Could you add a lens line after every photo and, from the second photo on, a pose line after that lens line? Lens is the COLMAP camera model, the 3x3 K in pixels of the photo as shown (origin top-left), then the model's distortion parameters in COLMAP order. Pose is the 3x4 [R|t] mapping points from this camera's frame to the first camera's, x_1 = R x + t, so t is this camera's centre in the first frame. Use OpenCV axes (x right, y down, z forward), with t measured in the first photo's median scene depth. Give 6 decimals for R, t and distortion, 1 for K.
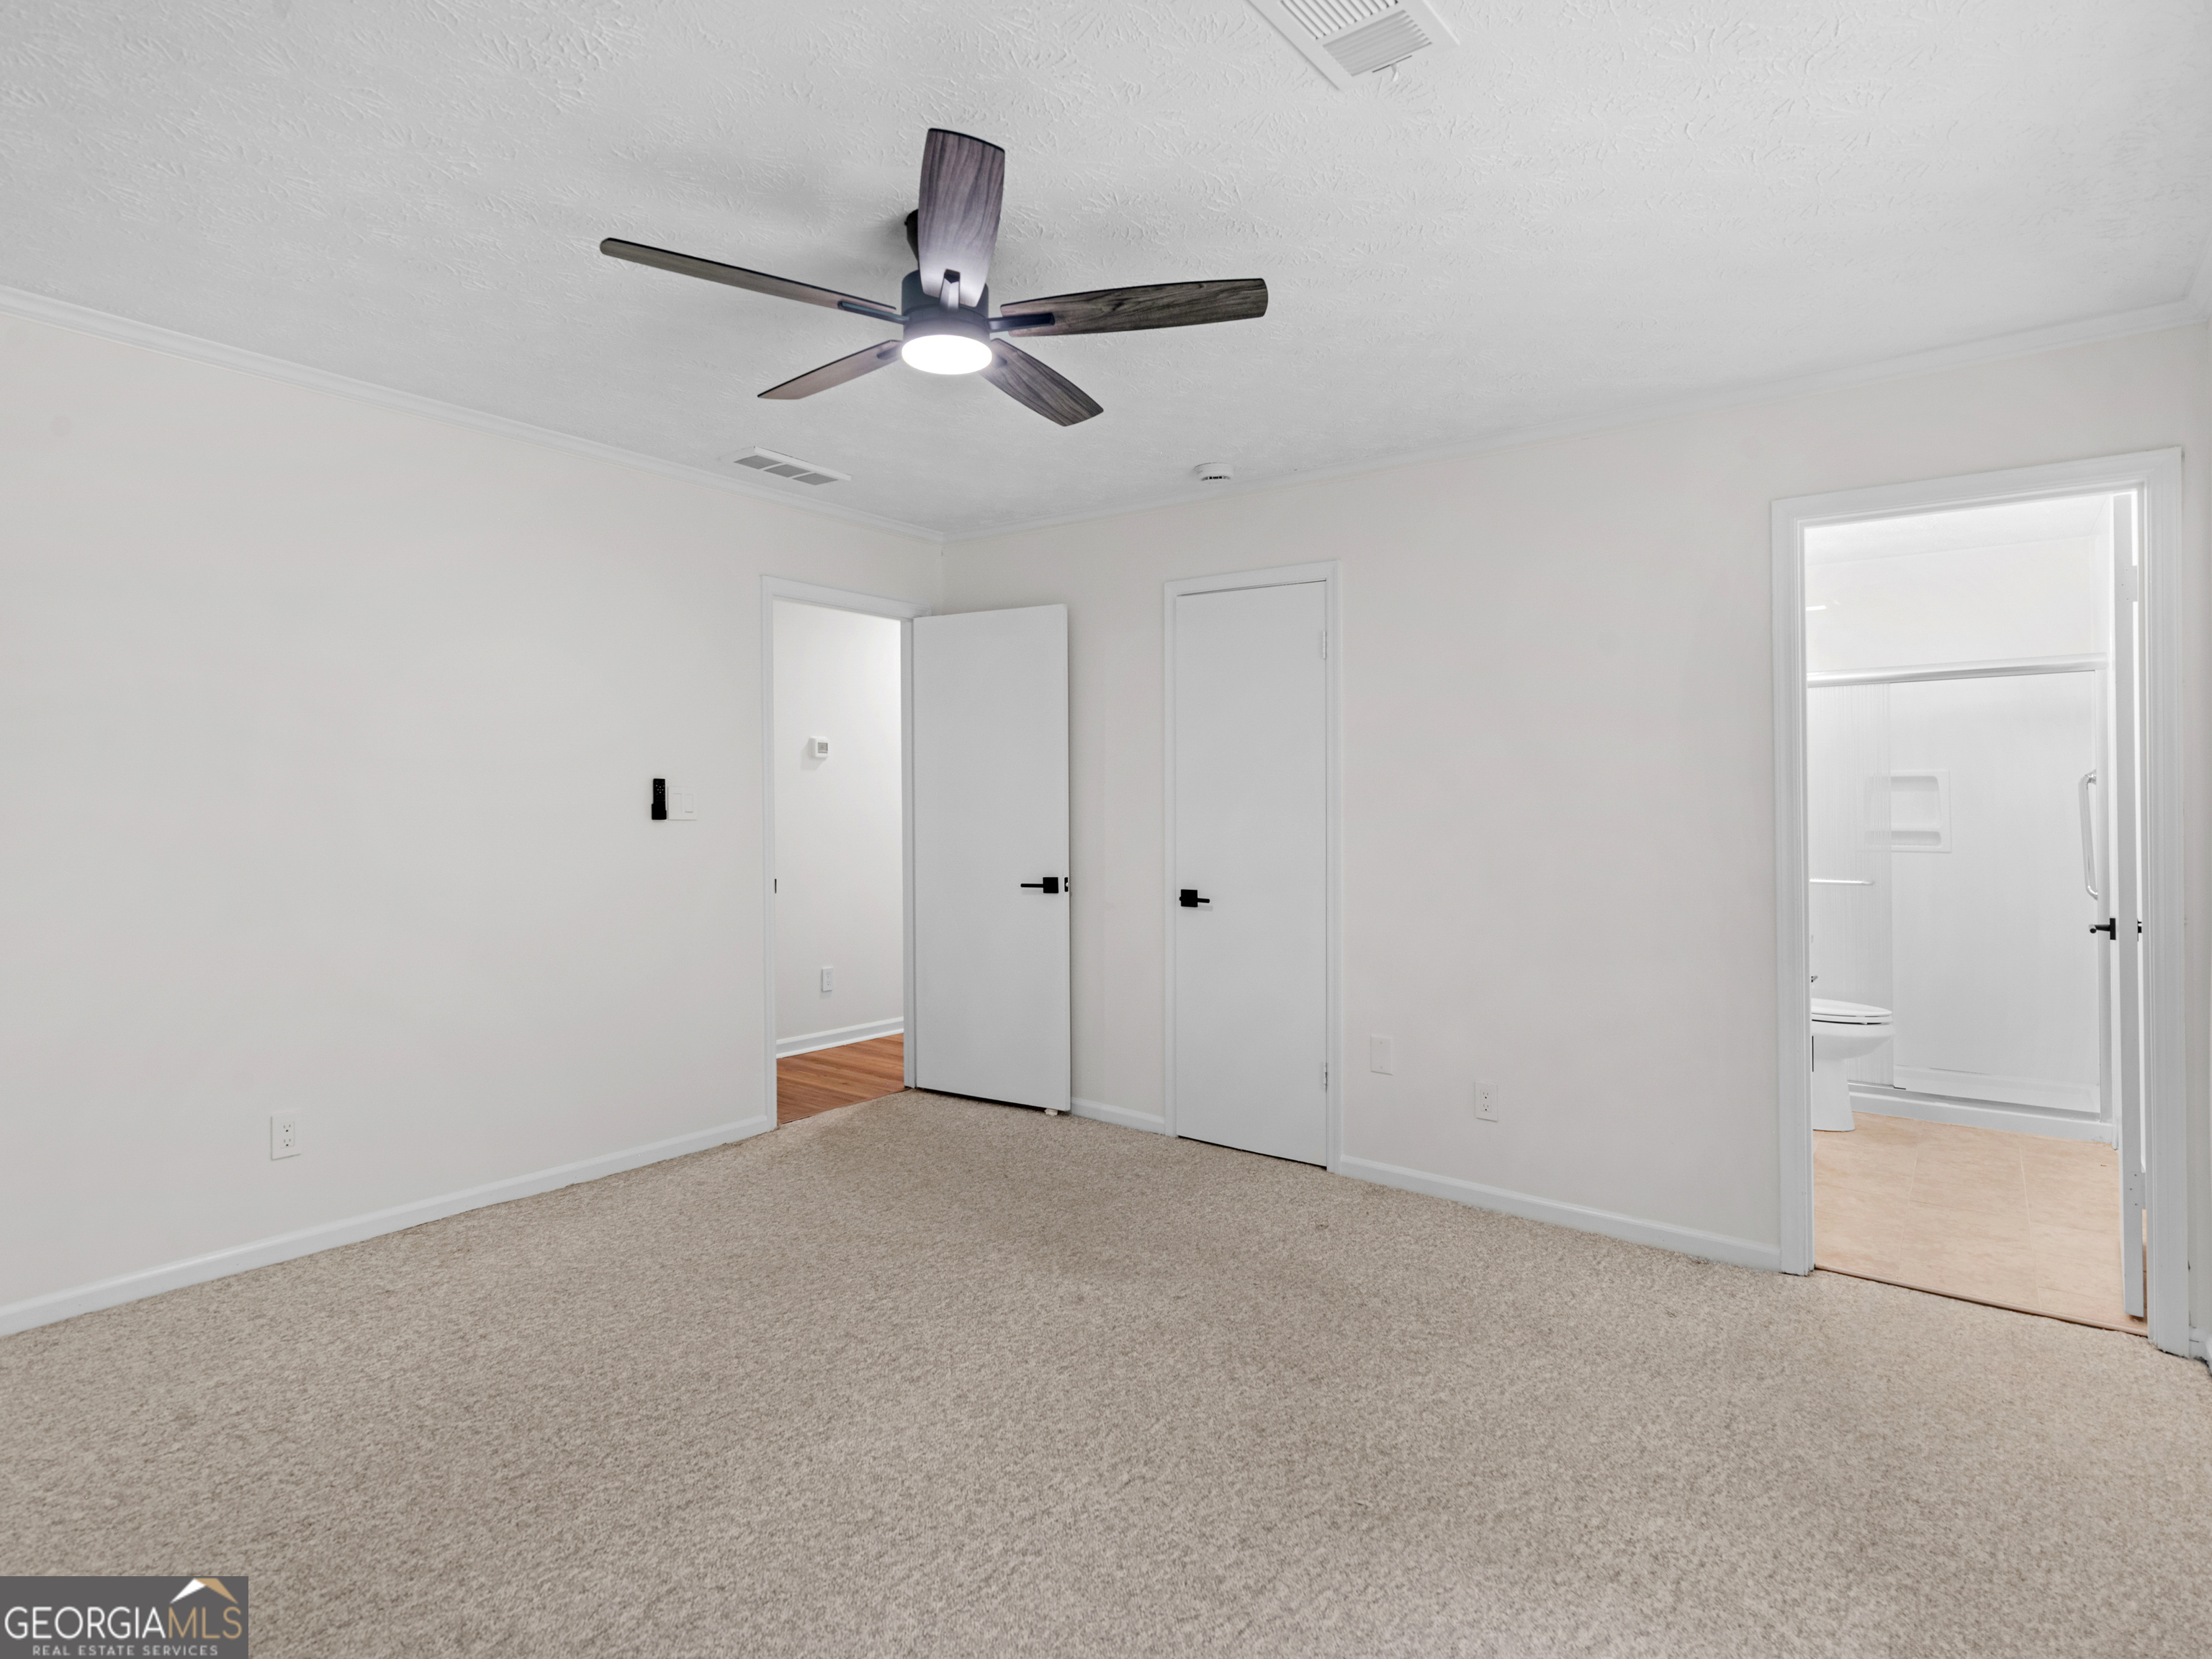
lens RADIAL K [[1159.2, 0, 1105.3], [0, 1159.2, 816.7], [0, 0, 1]] dist [0.000214, 0.000437]
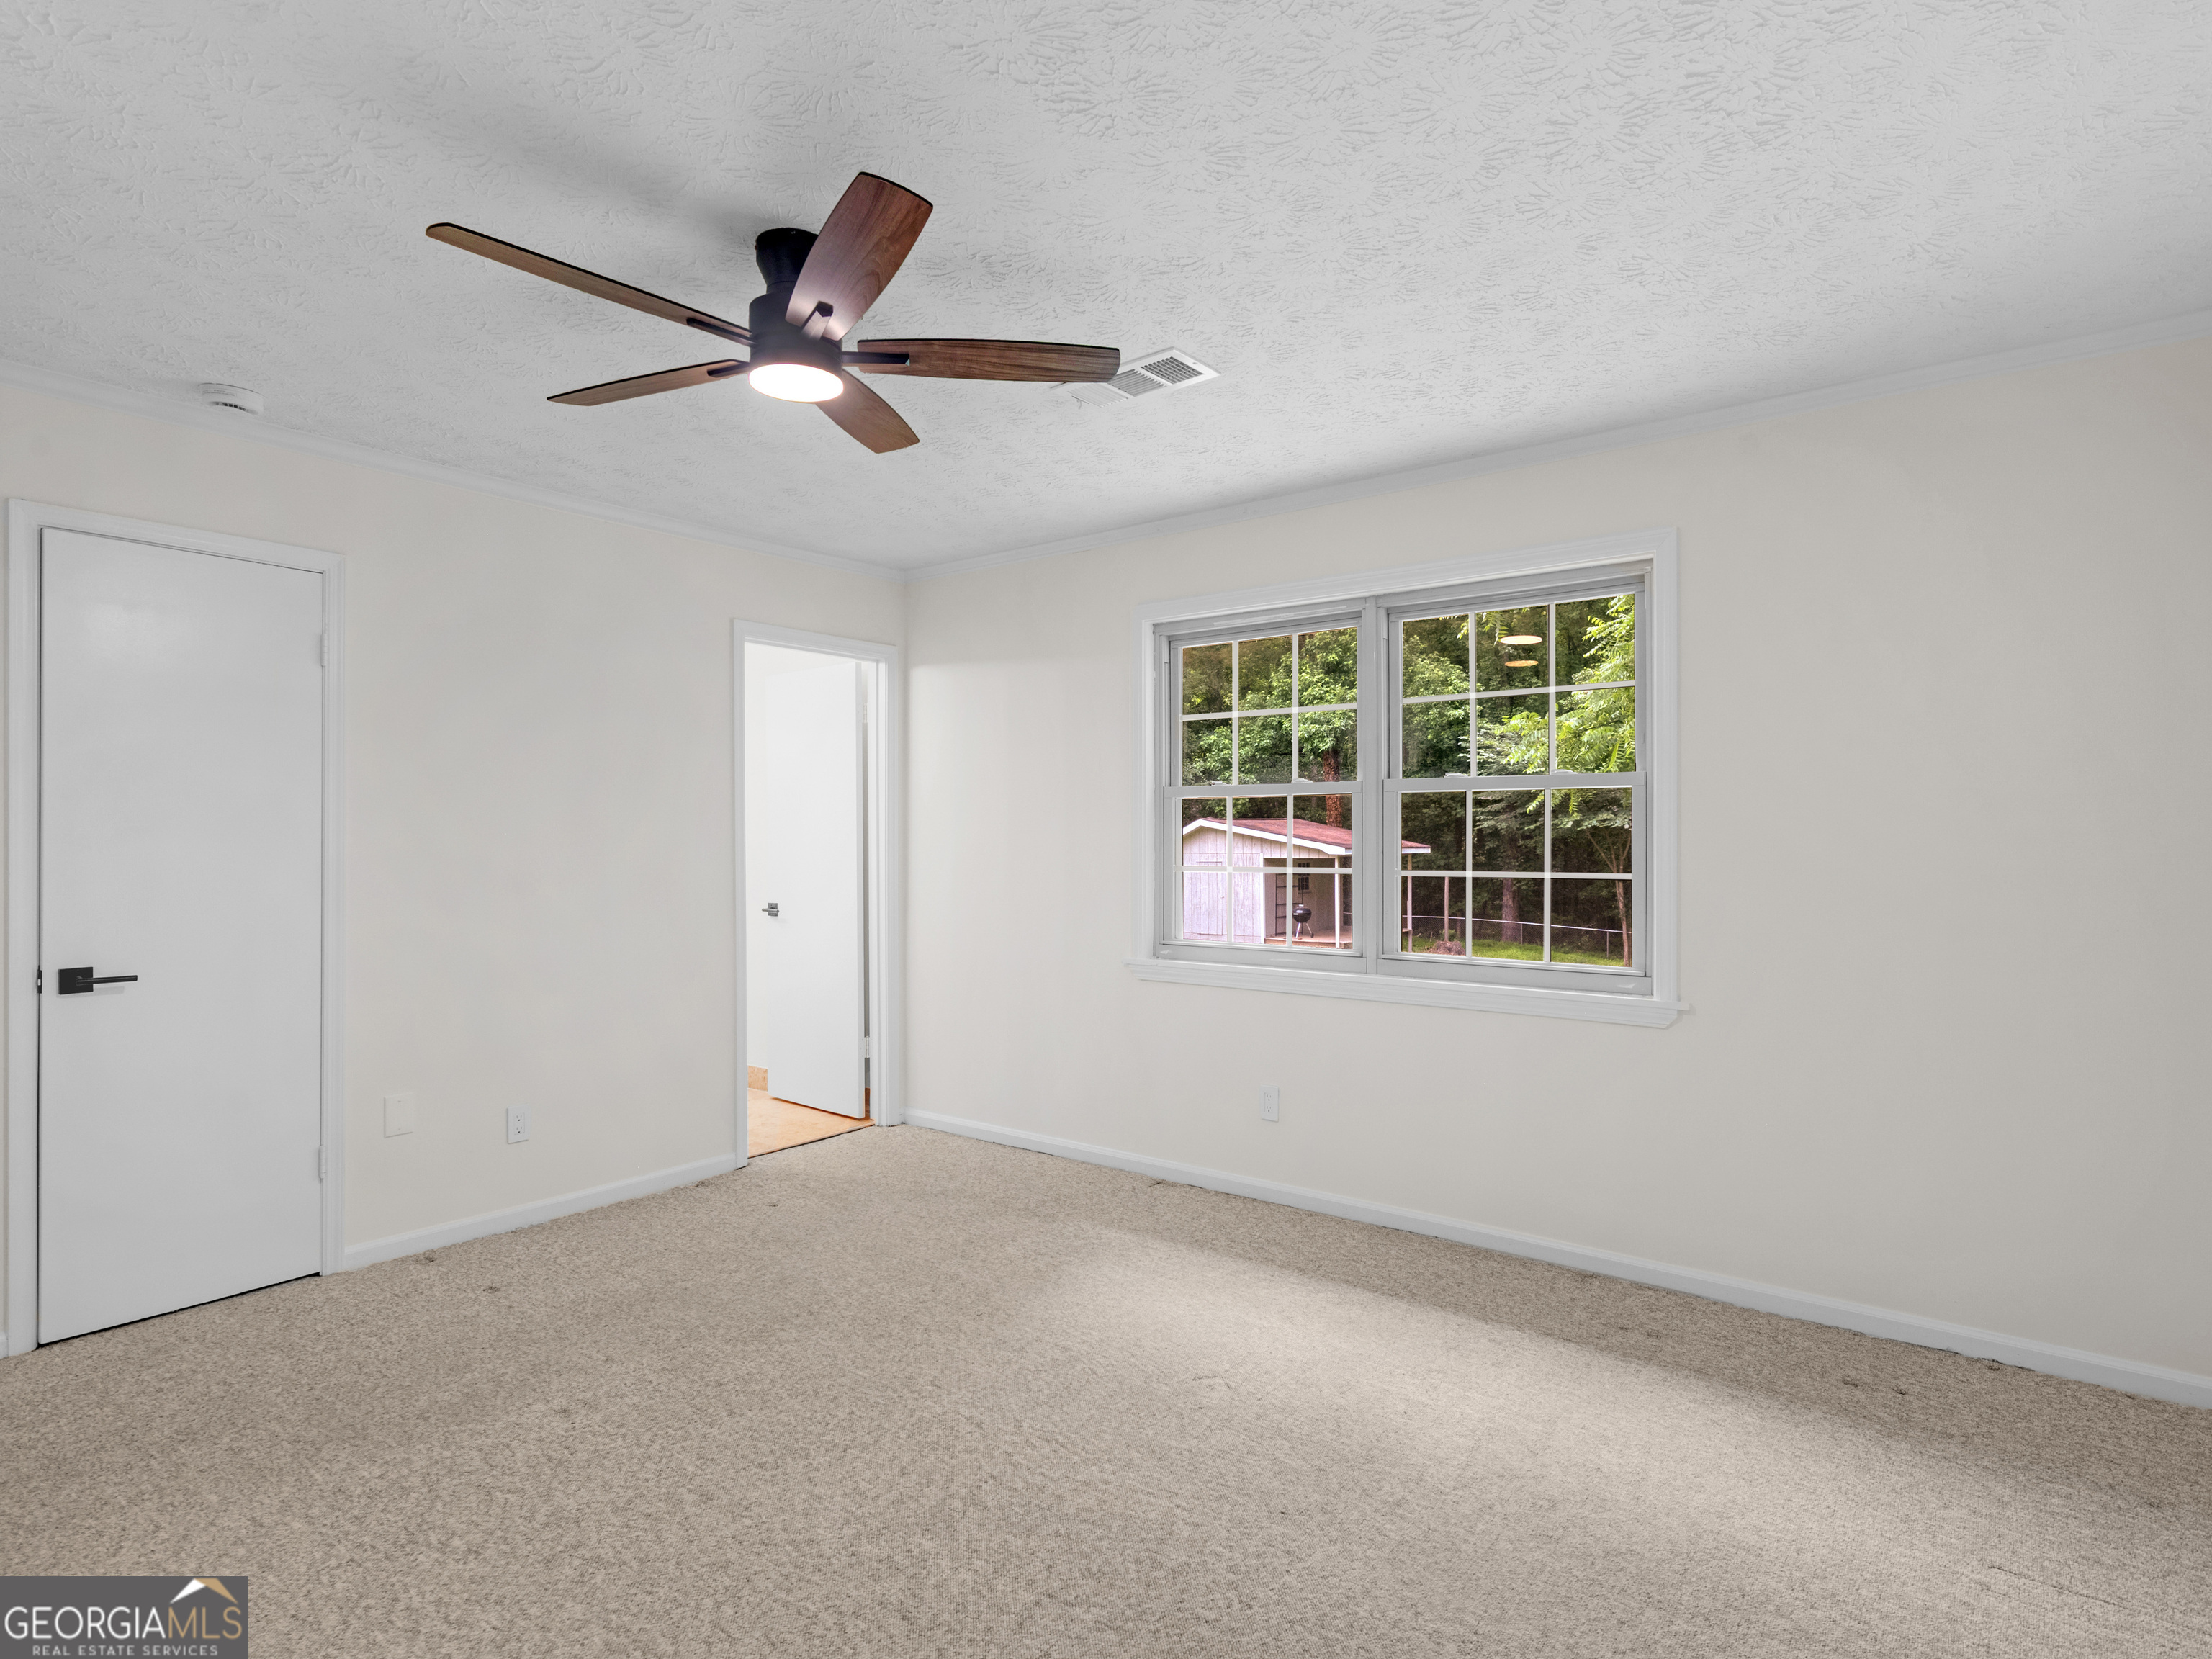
lens RADIAL K [[1159.2, 0, 1105.3], [0, 1159.2, 816.7], [0, 0, 1]] dist [0.000214, 0.000437]
pose [[0.010891, 0.009636, 0.999894, -0.831066], [0.015042, 0.999839, -0.009799, -0.012966], [-0.999828, 0.015147, 0.010744, 0.543058]]
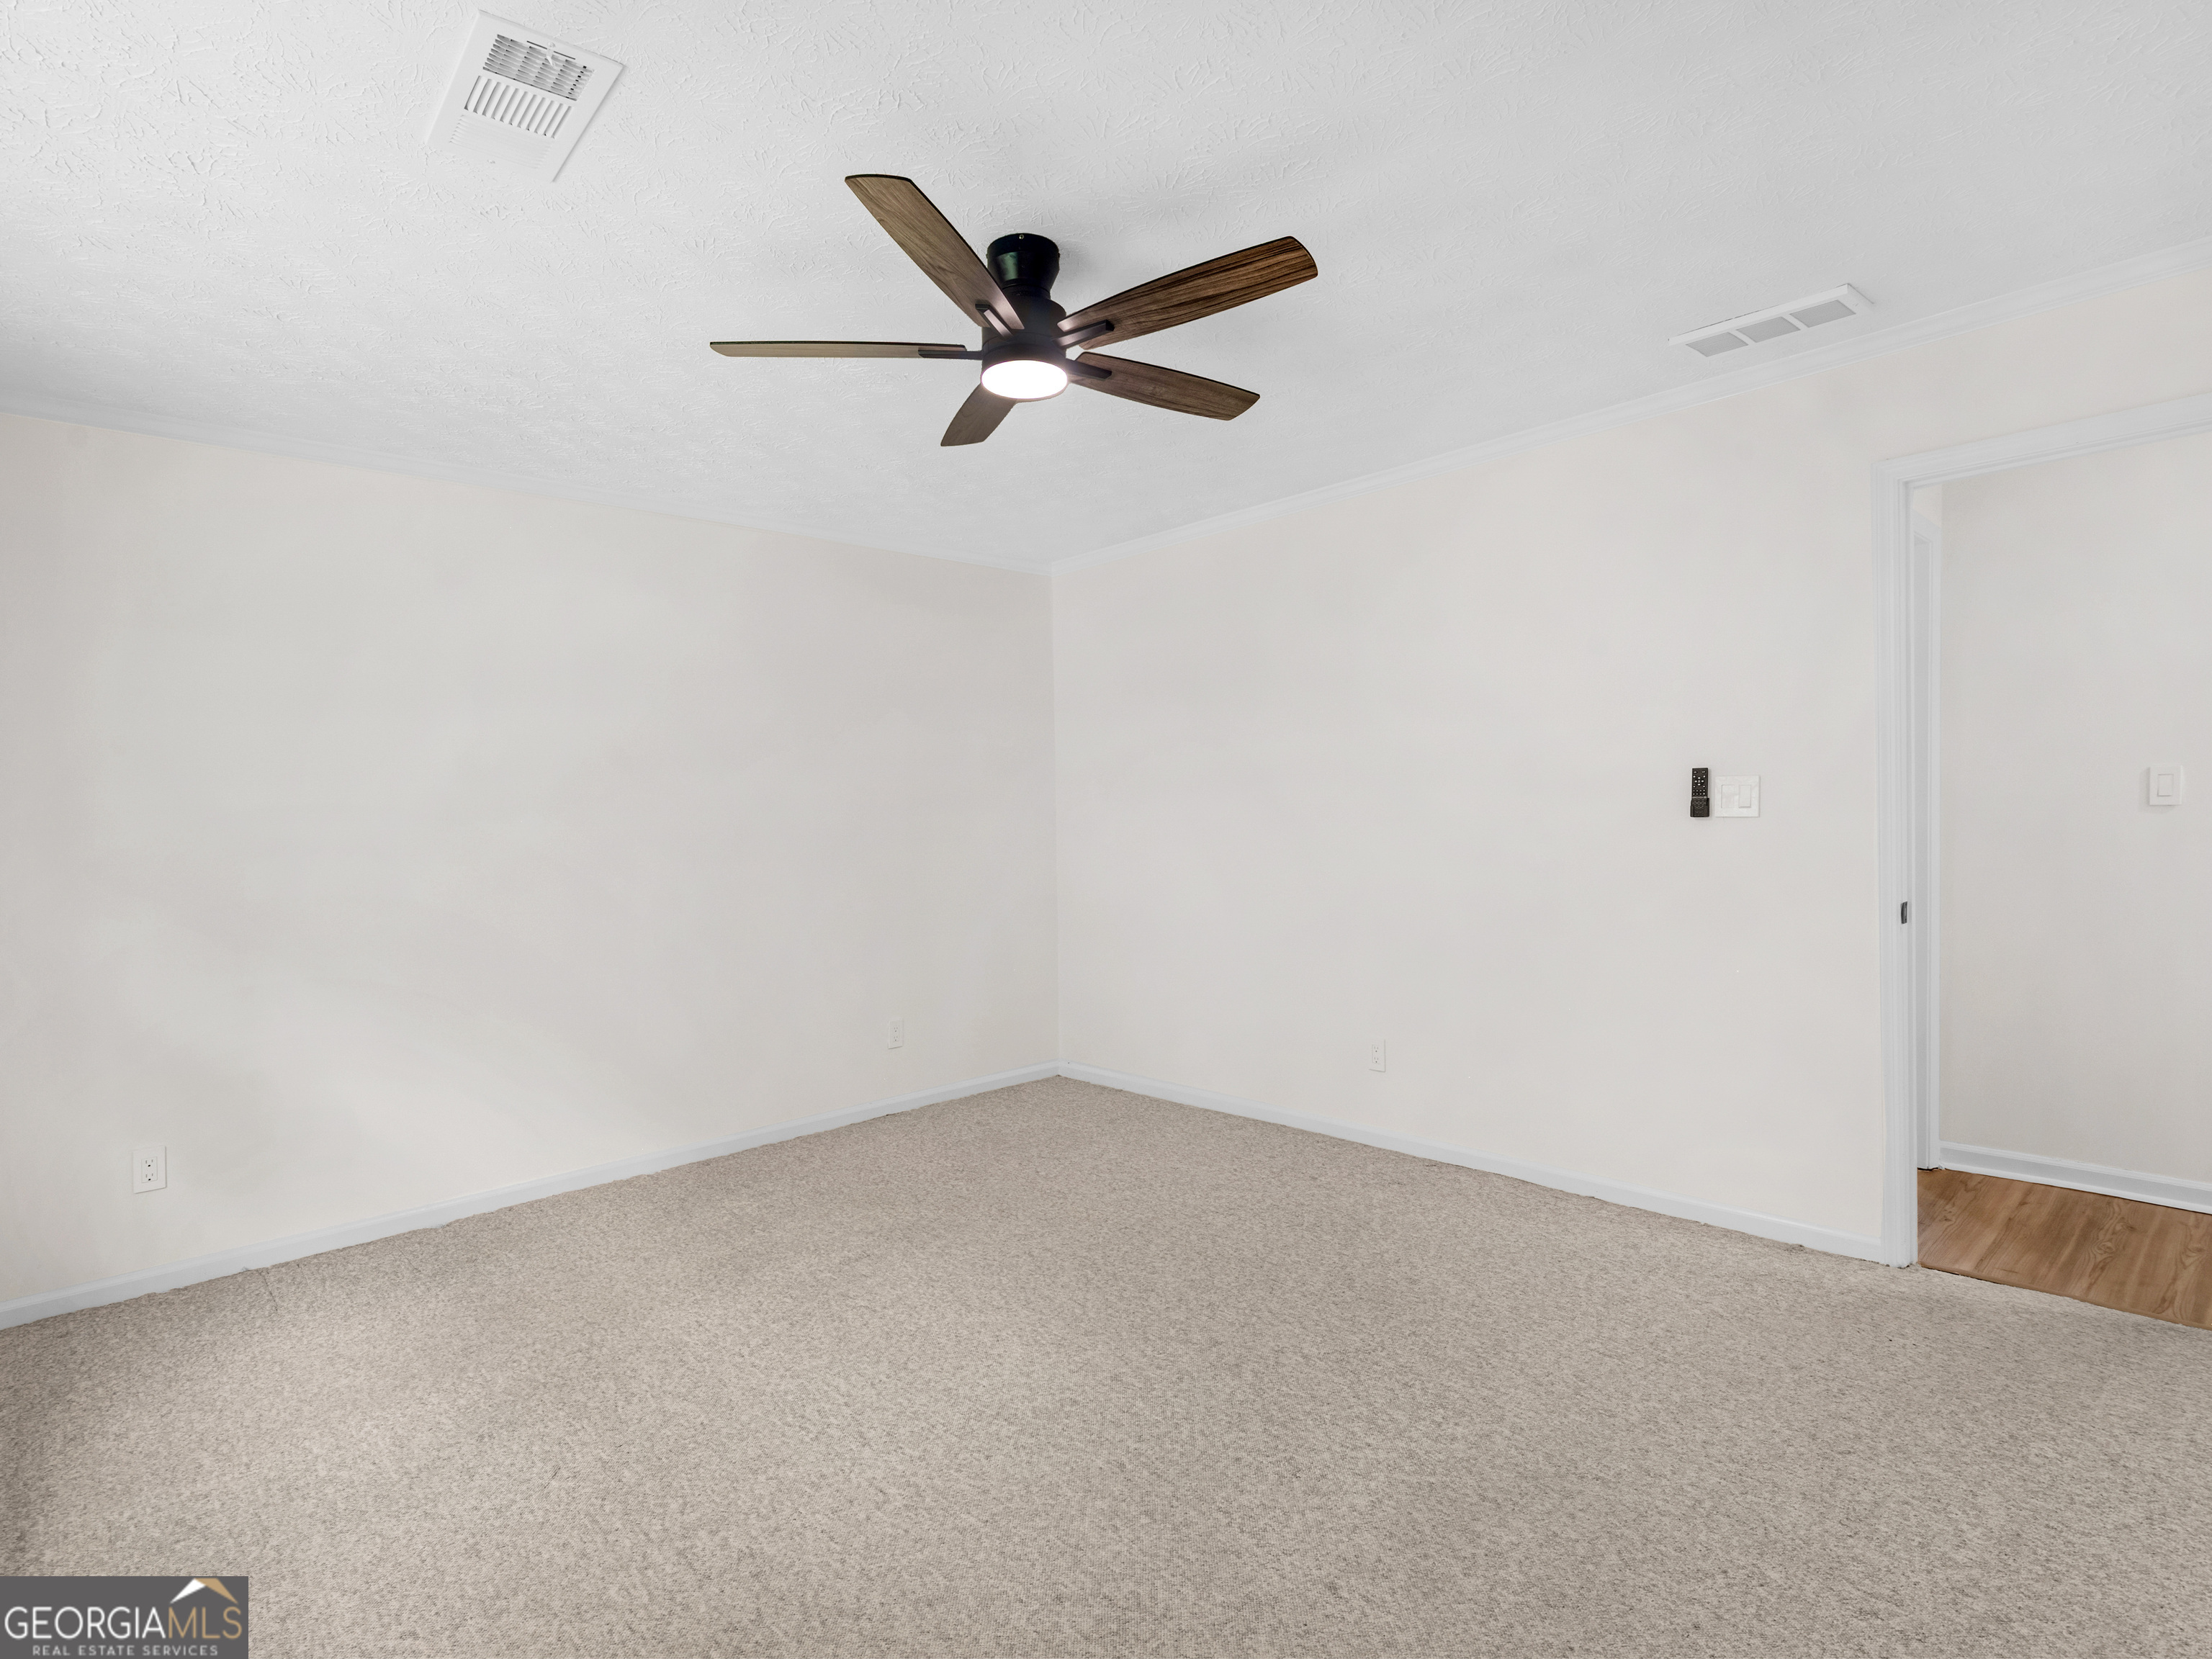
lens RADIAL K [[1126.1, 0, 1109.7], [0, 1126.1, 816.3], [0, 0, 1]] dist [-0.000502, 0.000303]
pose [[-0.167122, 0.003761, -0.985929, 0.647621], [0.017052, 0.999854, 0.000923, -0.008048], [0.985789, -0.016658, -0.167162, 0.931291]]
